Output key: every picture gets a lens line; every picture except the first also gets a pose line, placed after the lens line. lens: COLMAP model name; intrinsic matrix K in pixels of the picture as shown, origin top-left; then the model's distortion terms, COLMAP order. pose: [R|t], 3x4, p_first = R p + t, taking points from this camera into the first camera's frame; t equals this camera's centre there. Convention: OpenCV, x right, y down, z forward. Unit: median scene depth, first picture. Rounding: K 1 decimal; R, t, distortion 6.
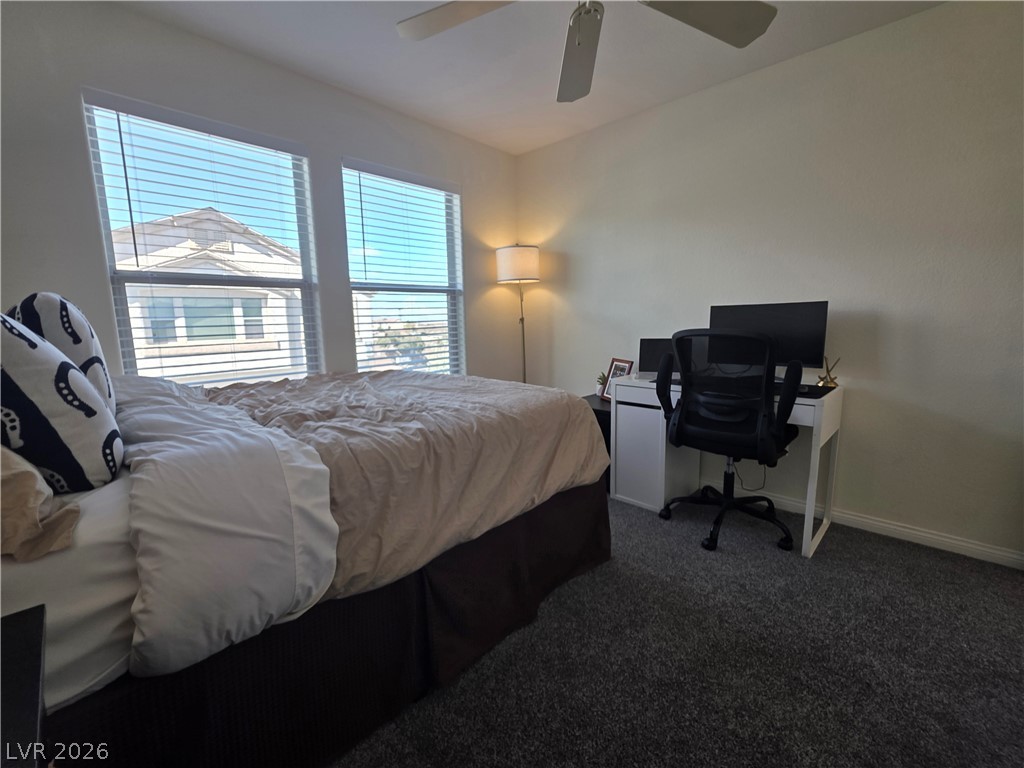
lens RADIAL K [[429.8, 0, 513.9], [0, 429.8, 380.4], [0, 0, 1]] dist [0.001940, 0.000375]
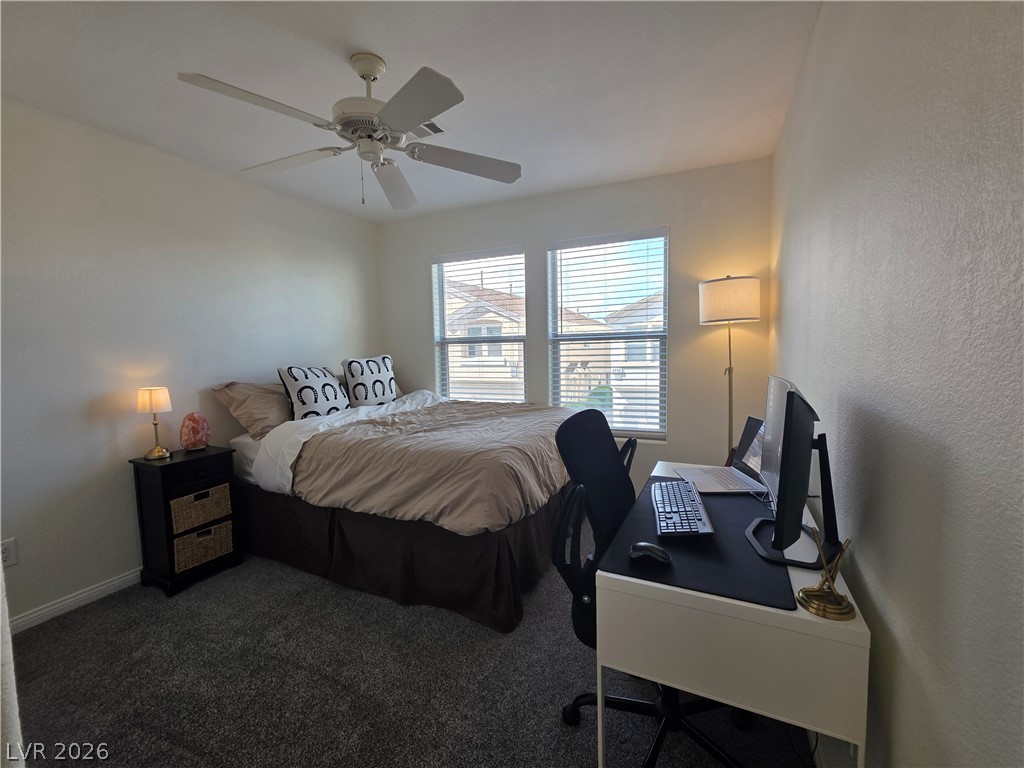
lens RADIAL K [[439.0, 0, 508.5], [0, 439.0, 377.8], [0, 0, 1]] dist [-0.000779, -0.000112]
pose [[0.284348, 0.057840, -0.956975, 1.182410], [-0.144072, 0.989421, 0.016993, -0.148023], [0.947834, 0.133041, 0.289673, 0.704397]]
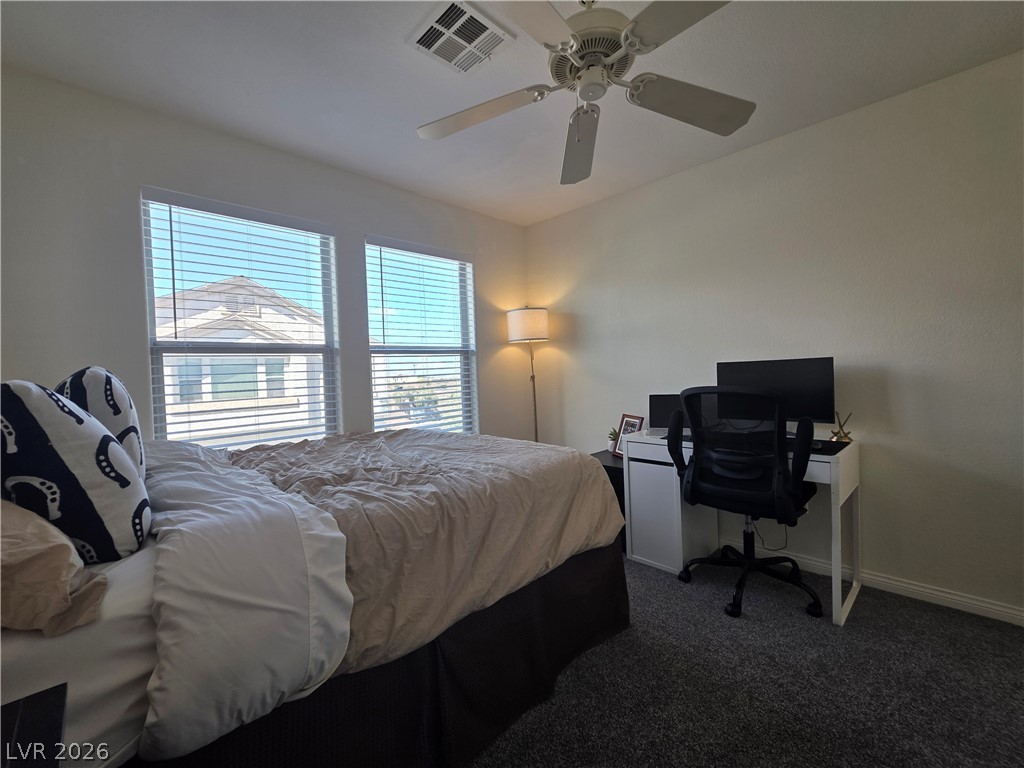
lens RADIAL K [[424.9, 0, 512.0], [0, 424.9, 379.5], [0, 0, 1]] dist [0.002947, 0.000491]
pose [[0.999352, -0.017367, -0.031527, 0.001819], [0.013402, 0.992452, -0.121897, -0.022126], [0.033406, 0.121395, 0.992042, -0.021030]]
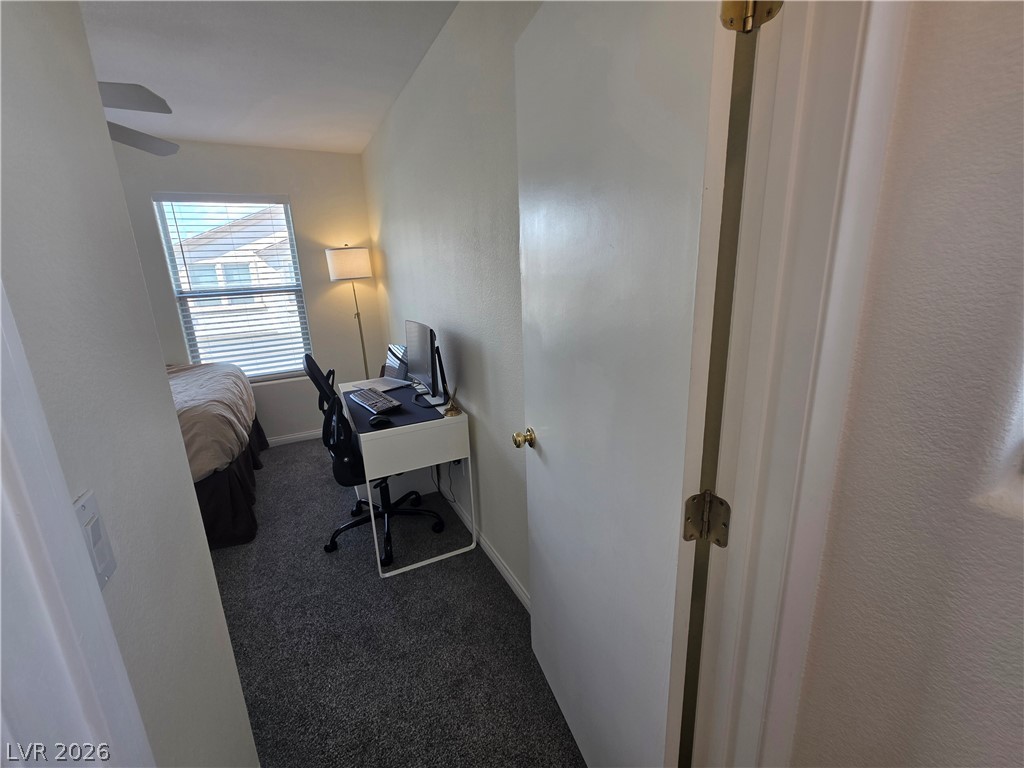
lens RADIAL K [[413.6, 0, 517.1], [0, 413.6, 384.4], [0, 0, 1]] dist [-0.000114, 0.000328]
pose [[0.934900, 0.050576, -0.351290, 1.369749], [-0.015346, 0.994629, 0.102358, -0.140951], [0.354580, -0.090303, 0.930655, 0.279192]]
